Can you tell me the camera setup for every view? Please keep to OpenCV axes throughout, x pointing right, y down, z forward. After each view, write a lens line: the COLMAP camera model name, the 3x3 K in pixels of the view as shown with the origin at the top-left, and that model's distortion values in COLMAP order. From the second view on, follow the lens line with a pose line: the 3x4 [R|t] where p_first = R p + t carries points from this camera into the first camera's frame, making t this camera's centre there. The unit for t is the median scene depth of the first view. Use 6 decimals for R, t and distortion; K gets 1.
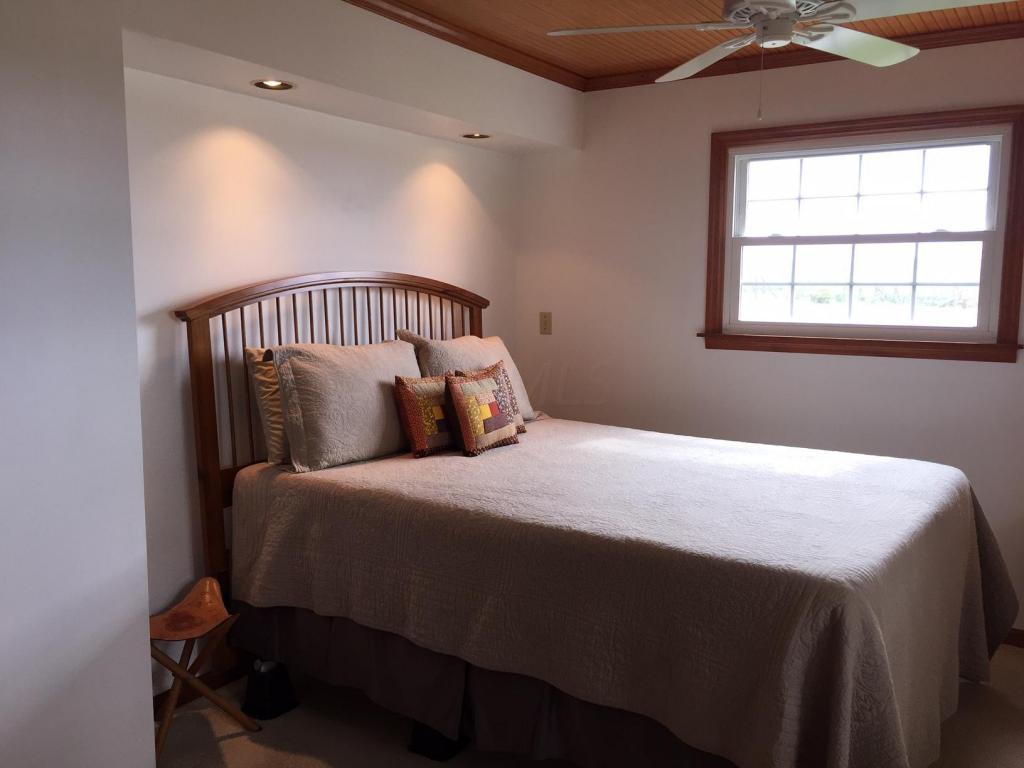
lens RADIAL K [[875.3, 0, 512.0], [0, 875.3, 384.0], [0, 0, 1]] dist [0.078603, -0.083654]
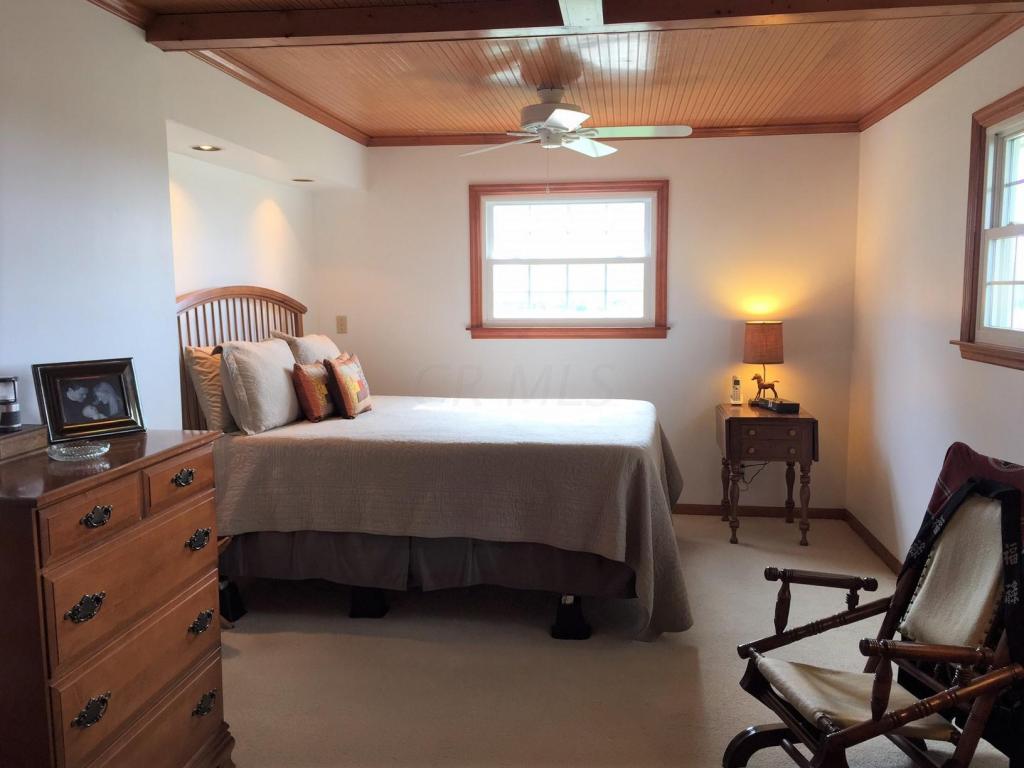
lens RADIAL K [[875.3, 0, 512.0], [0, 875.3, 384.0], [0, 0, 1]] dist [0.078603, -0.083654]
pose [[0.907784, -0.059354, 0.415218, -0.392543], [0.062881, 0.998008, 0.005186, 0.036322], [-0.414698, 0.021402, 0.909707, -0.368150]]
